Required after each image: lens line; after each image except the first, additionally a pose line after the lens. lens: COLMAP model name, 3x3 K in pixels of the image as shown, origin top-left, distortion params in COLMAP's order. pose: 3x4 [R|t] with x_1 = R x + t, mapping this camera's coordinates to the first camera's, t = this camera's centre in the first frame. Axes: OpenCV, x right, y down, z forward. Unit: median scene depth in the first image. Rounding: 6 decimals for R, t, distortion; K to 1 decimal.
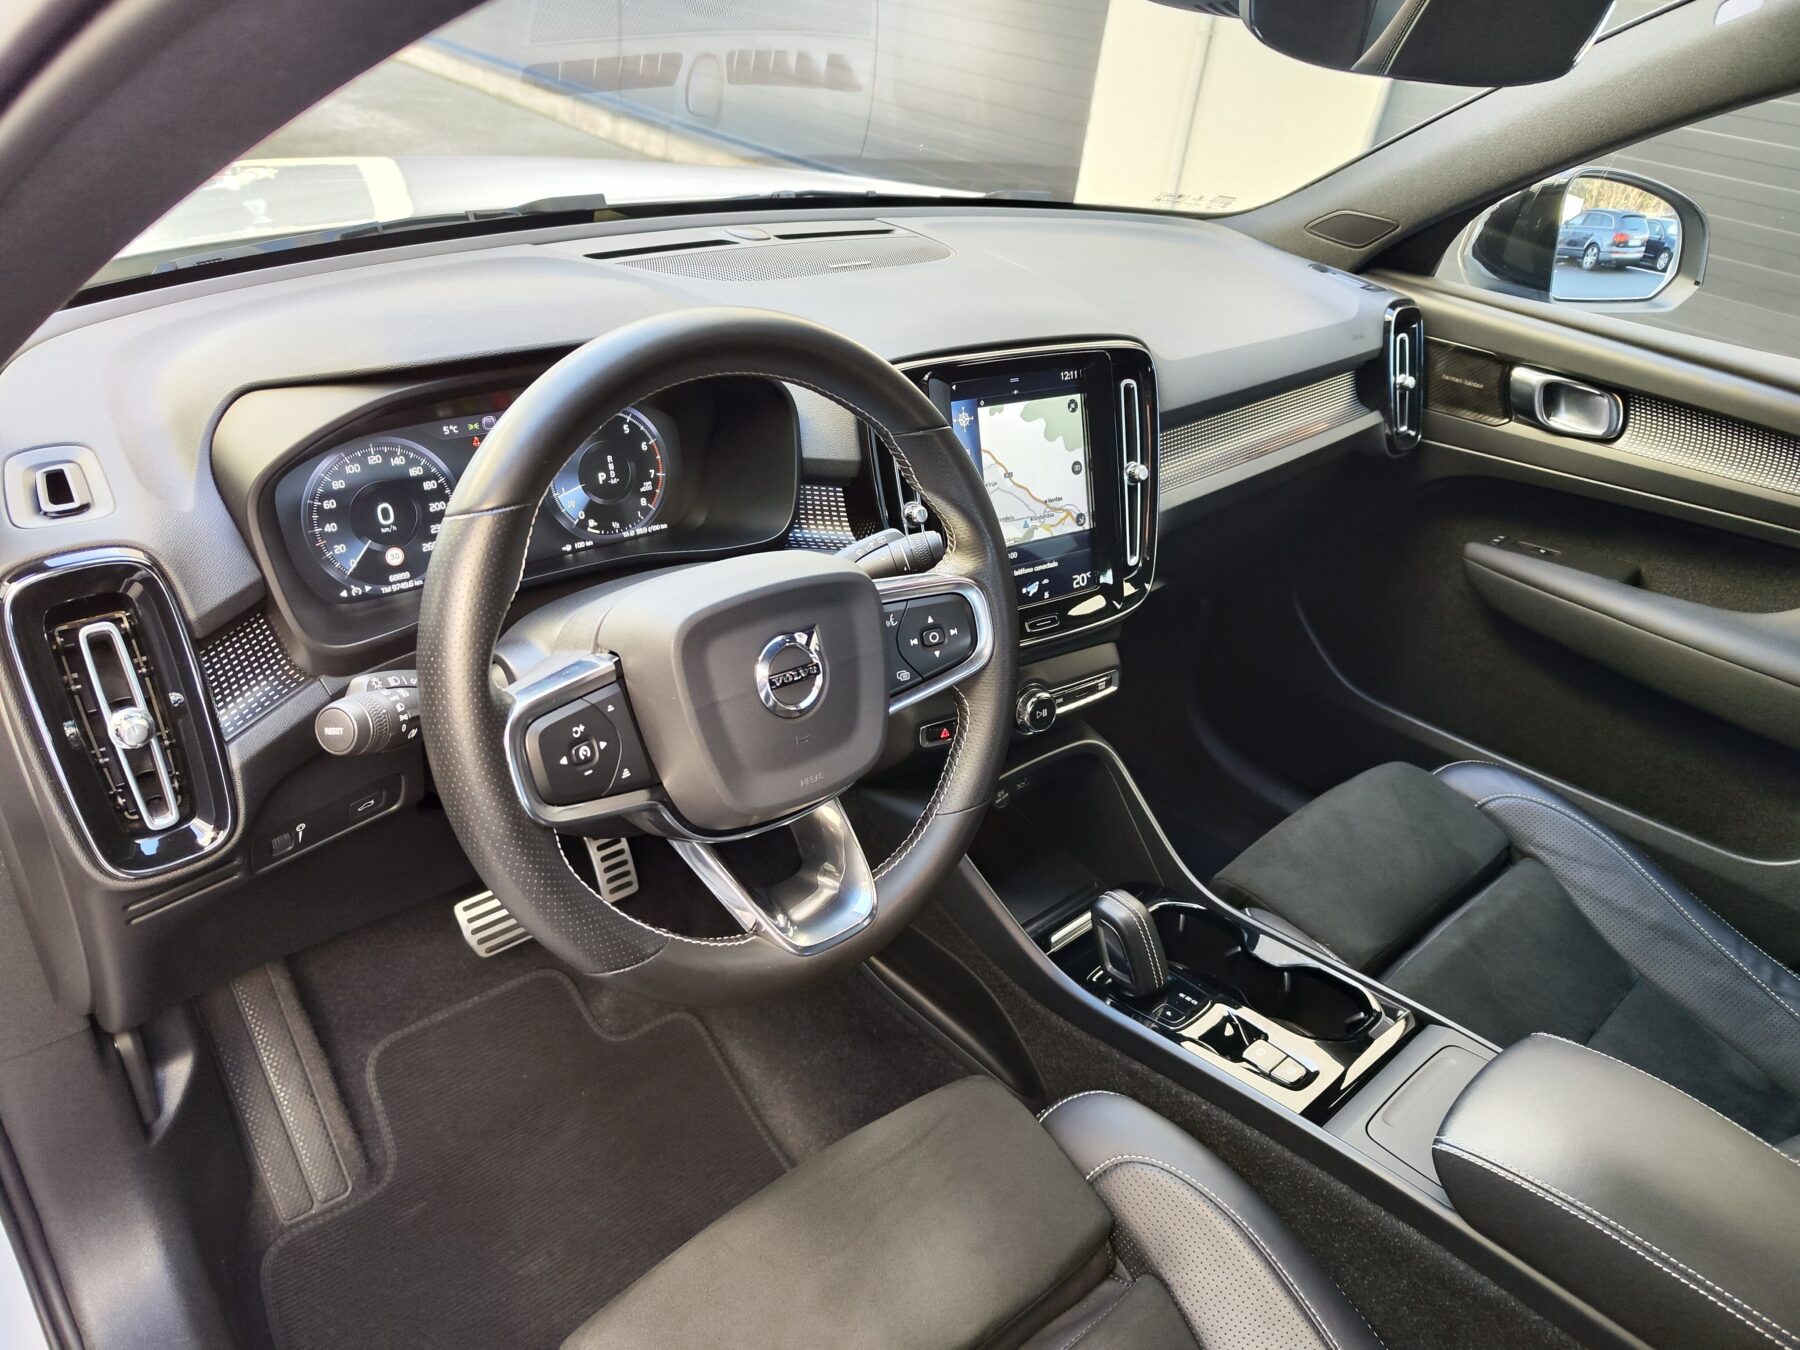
lens RADIAL K [[1229.4, 0, 896.5], [0, 1229.4, 668.1], [0, 0, 1]] dist [-0.009657, -0.000866]
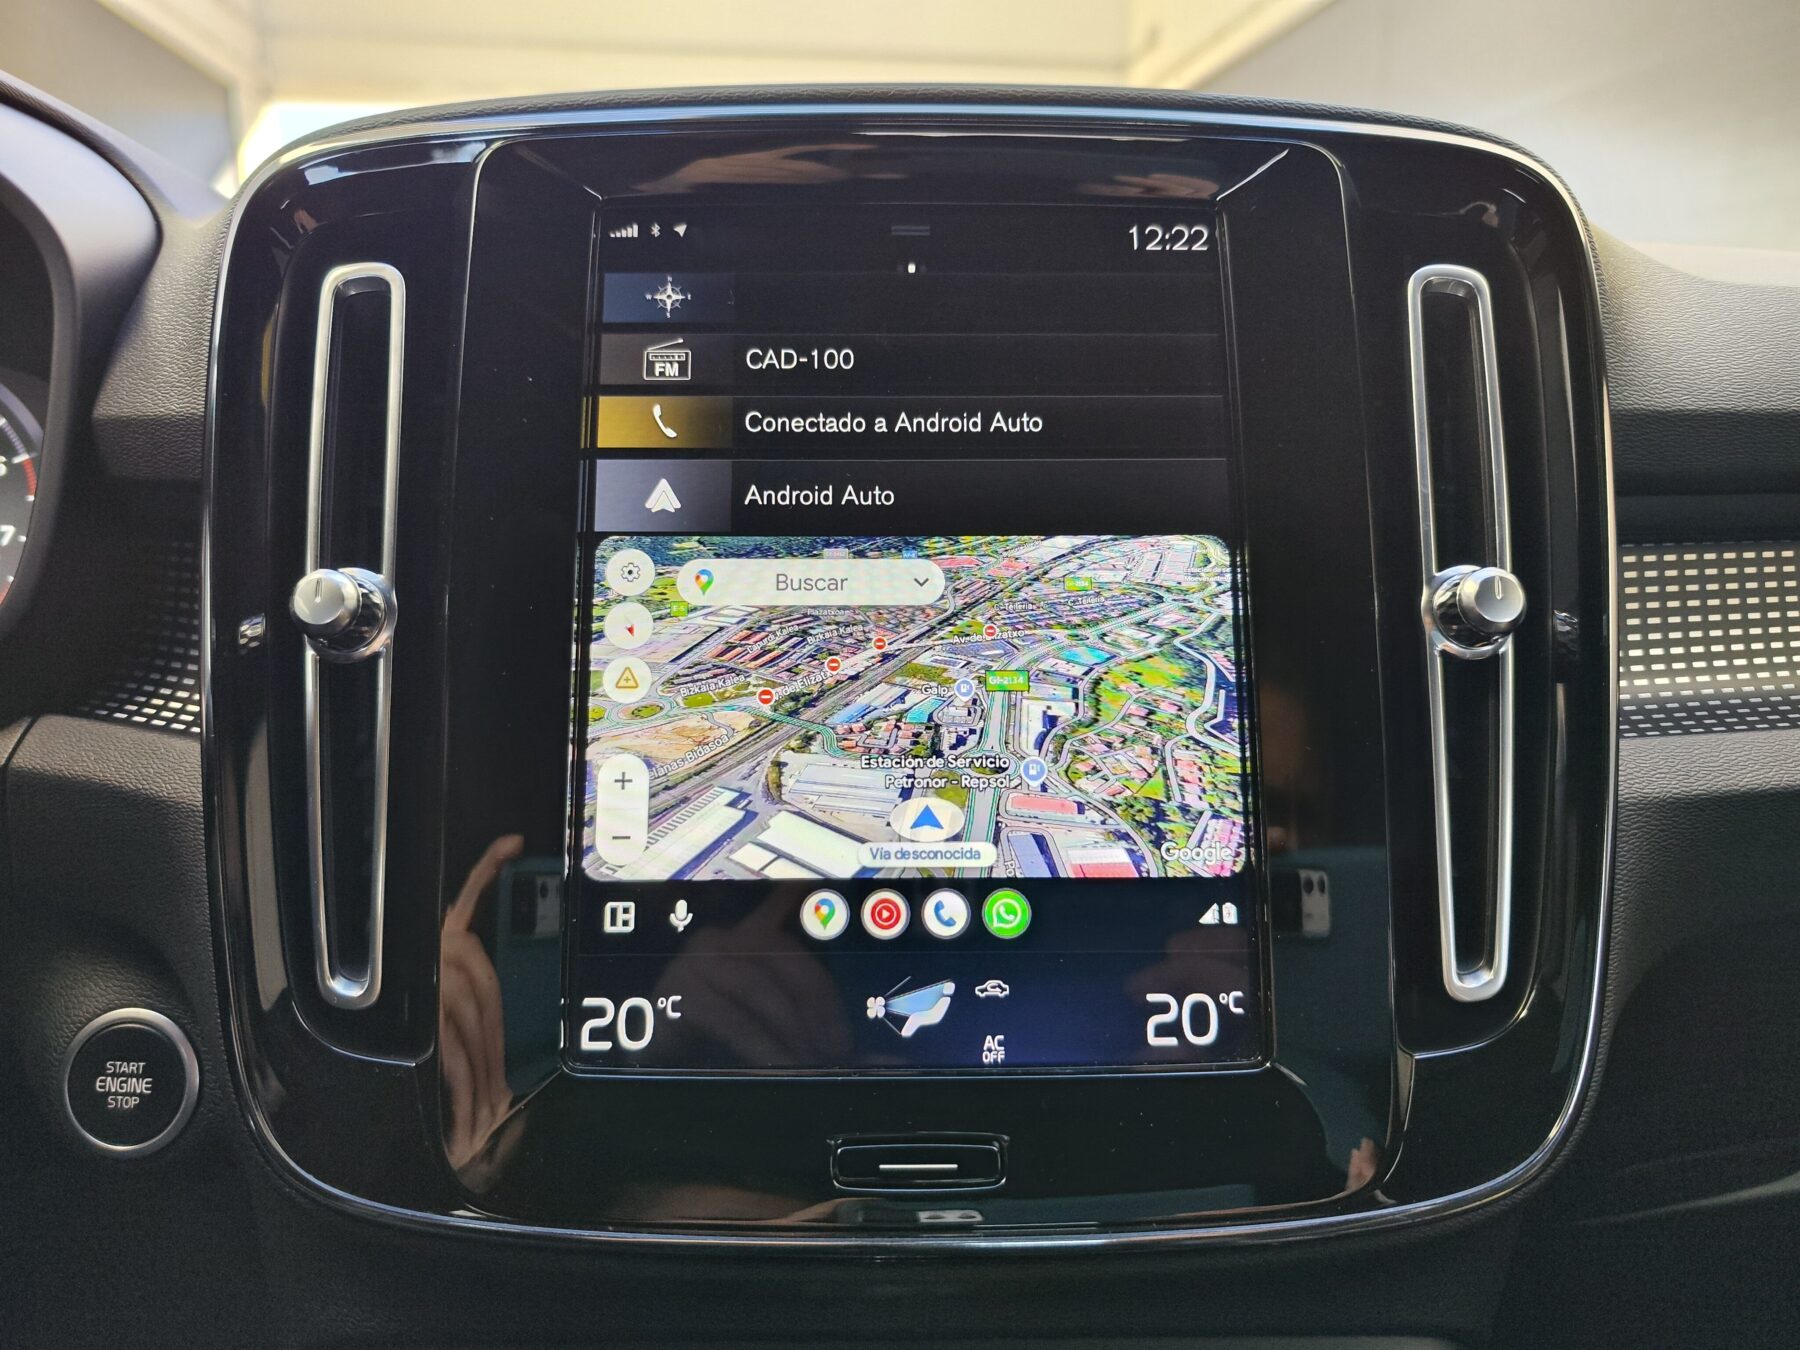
lens RADIAL K [[1229.4, 0, 906.2], [0, 1229.4, 663.0], [0, 0, 1]] dist [-0.009657, -0.000866]
pose [[0.839459, 0.004880, -0.543400, 0.256892], [-0.206124, 0.928093, -0.310092, -0.056089], [0.502813, 0.372318, 0.780102, 0.843402]]
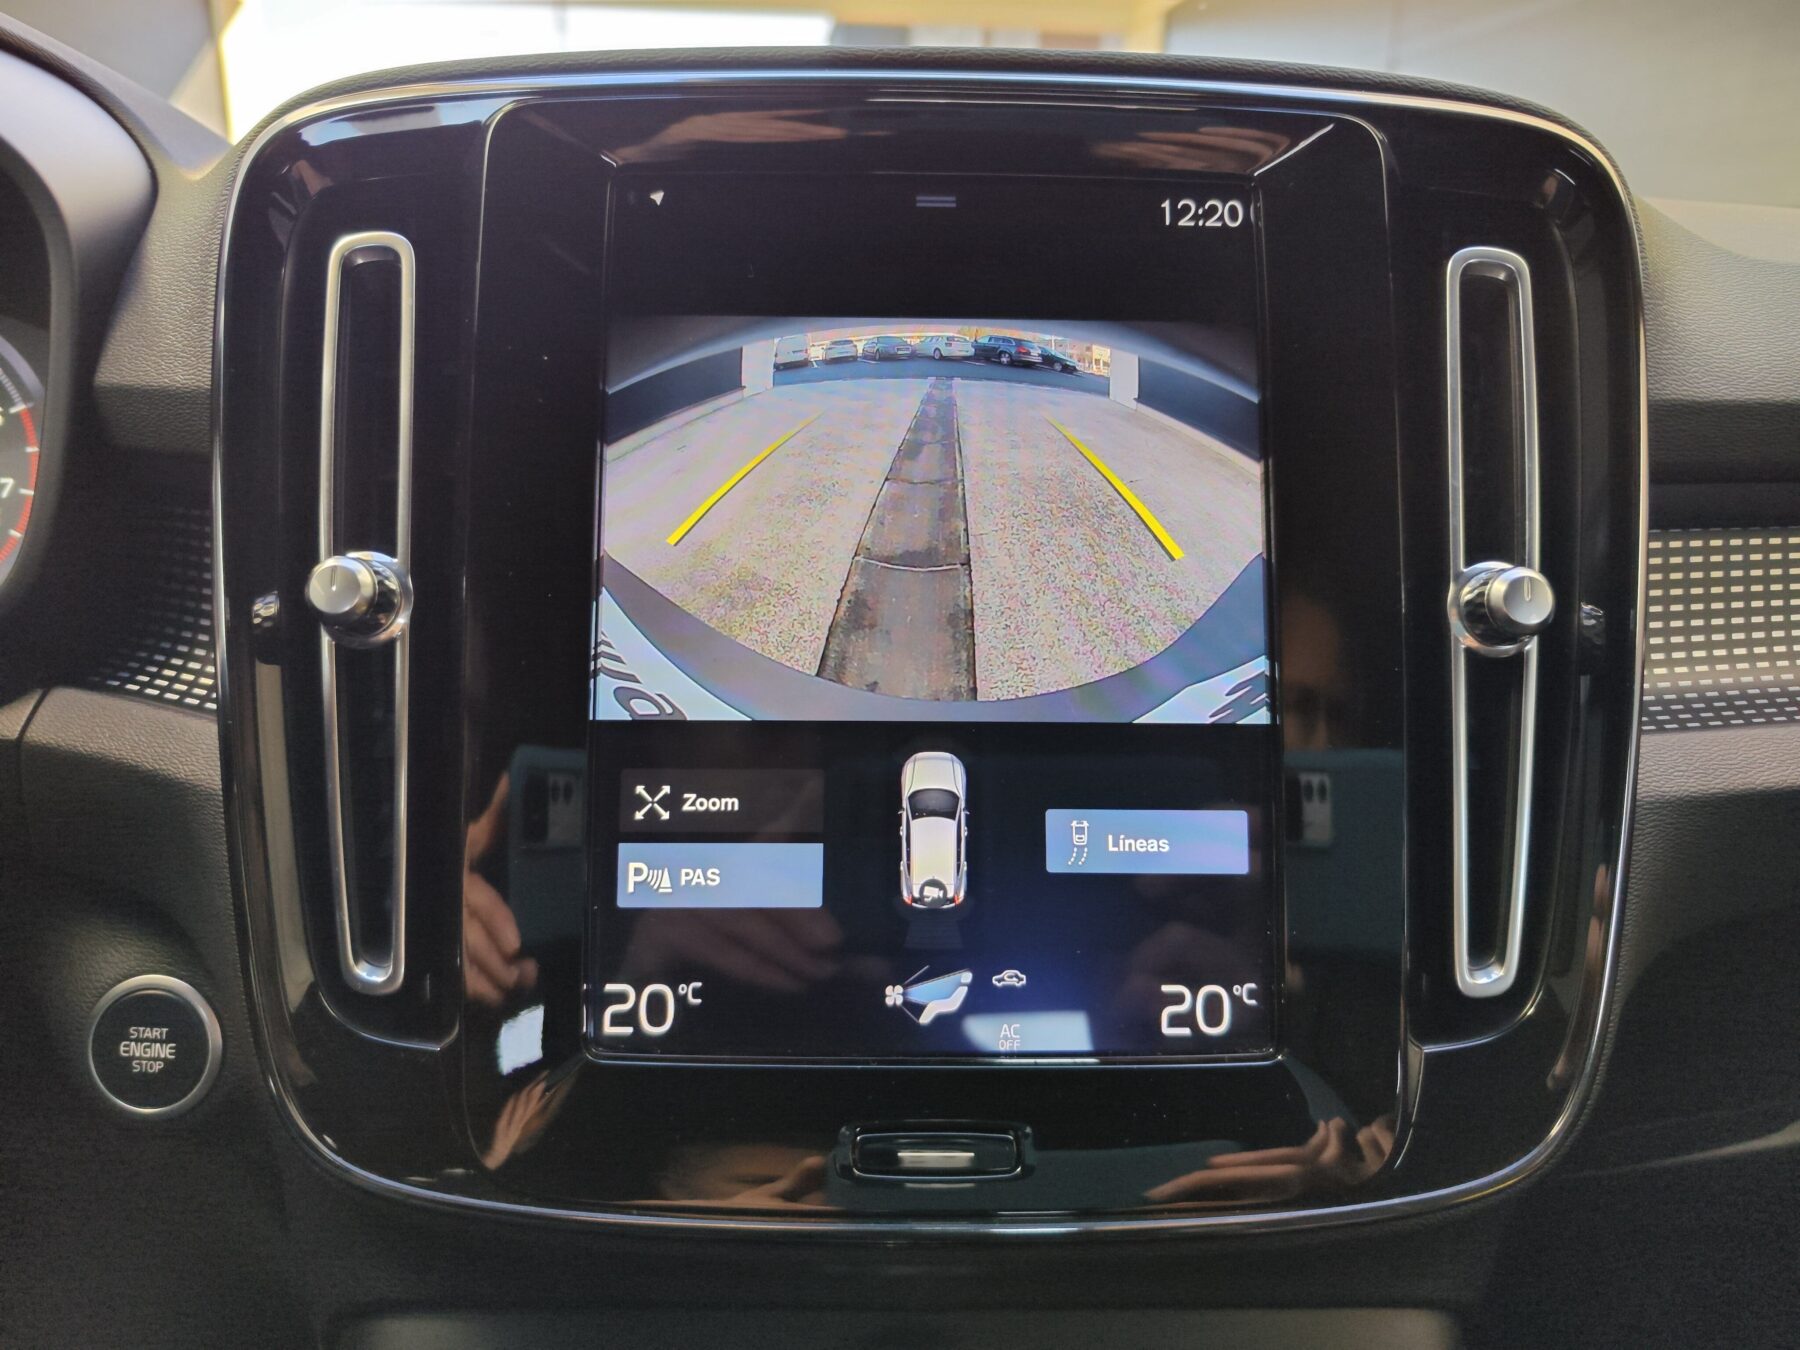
lens RADIAL K [[1229.4, 0, 905.7], [0, 1229.4, 662.7], [0, 0, 1]] dist [-0.009657, -0.000866]
pose [[0.841208, 0.053864, -0.538021, 0.250482], [-0.216397, 0.945403, -0.243692, -0.071538], [0.495521, 0.321422, 0.806937, 0.836047]]
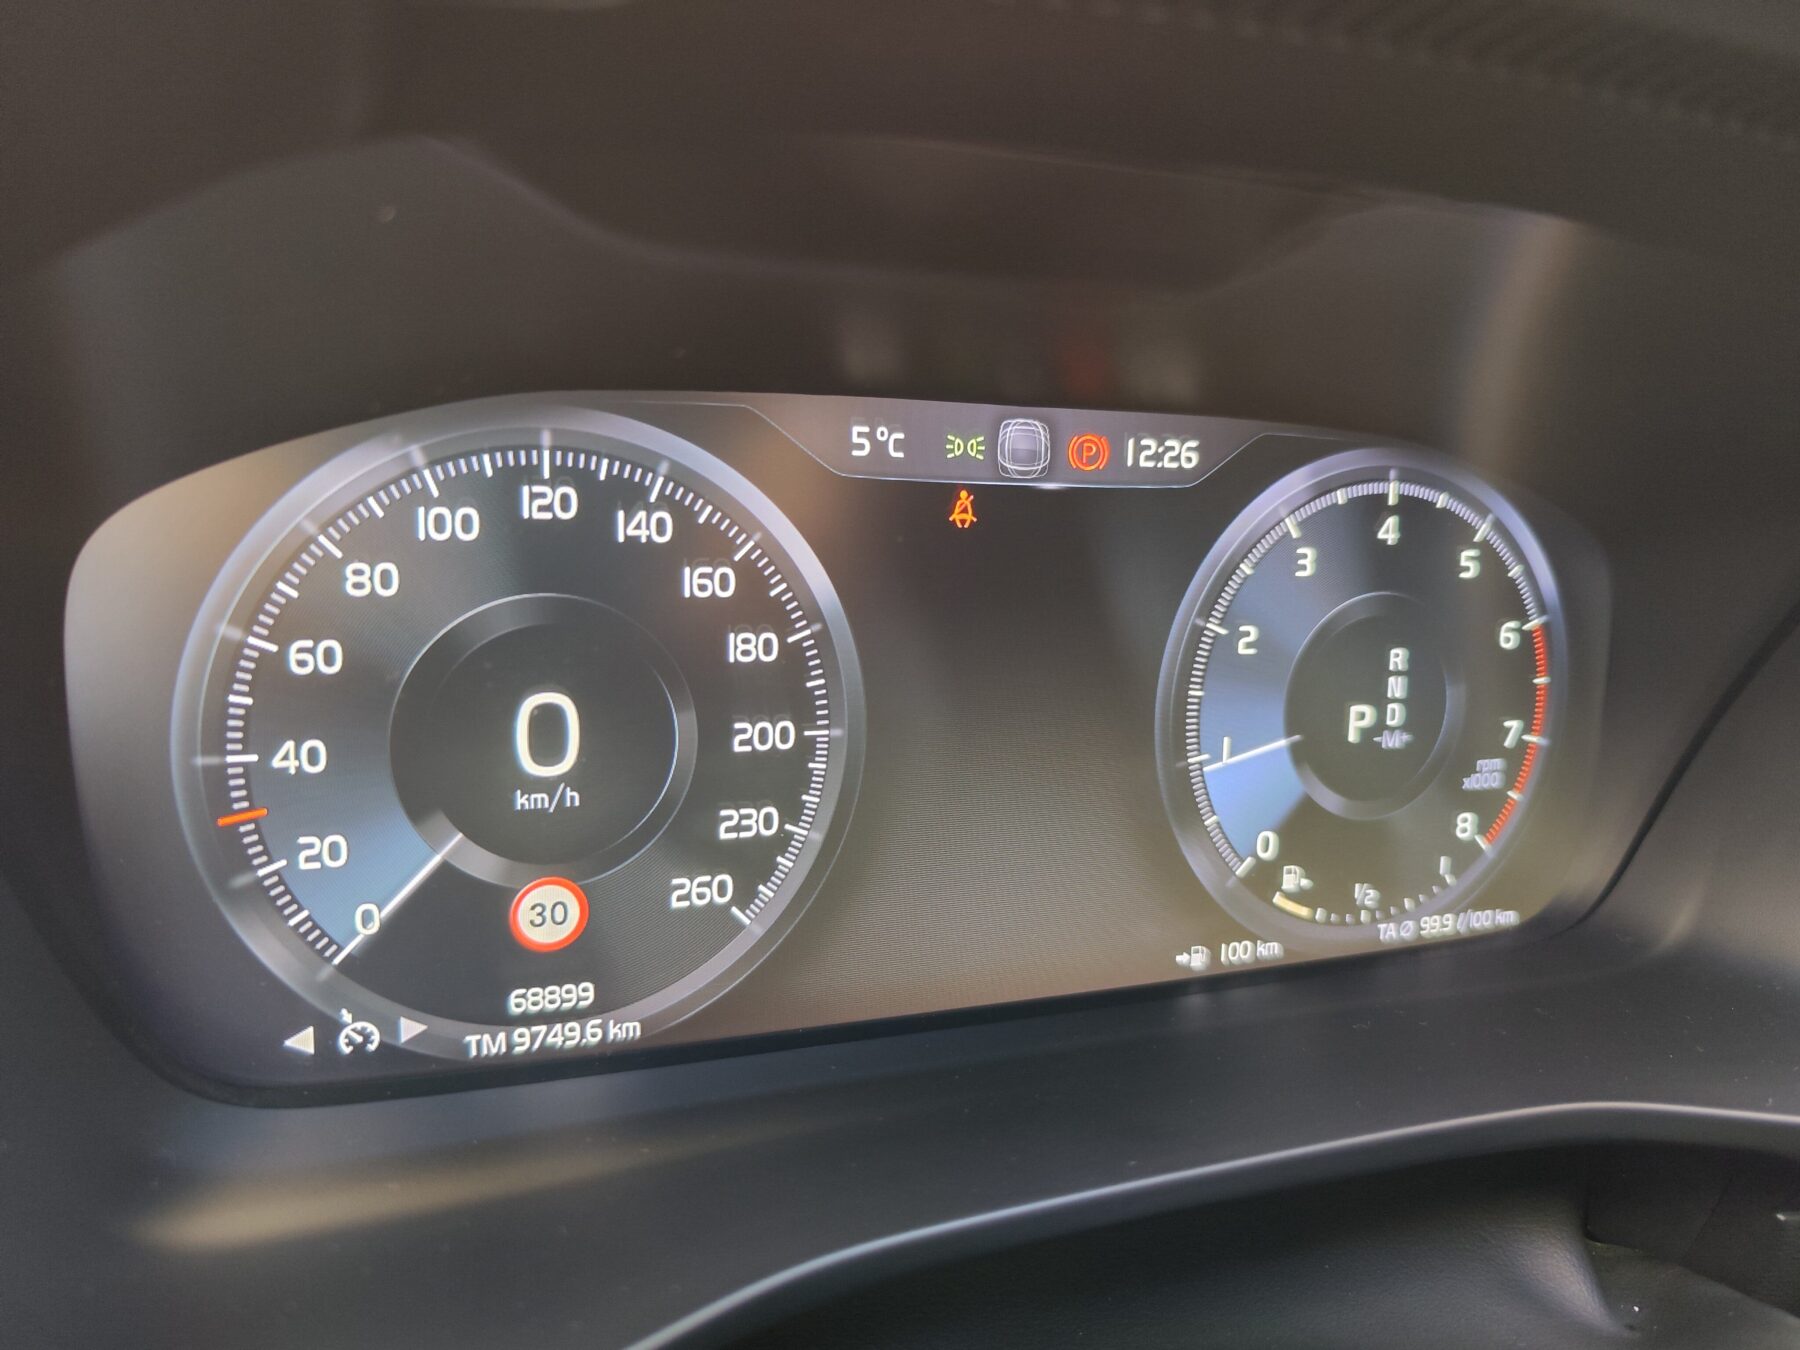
lens RADIAL K [[1229.4, 0, 880.2], [0, 1229.4, 652.1], [0, 0, 1]] dist [-0.009657, -0.000866]
pose [[0.932689, 0.145794, -0.329901, -0.241098], [-0.207278, 0.965199, -0.159458, -0.100065], [0.295172, 0.217106, 0.930451, 0.682796]]
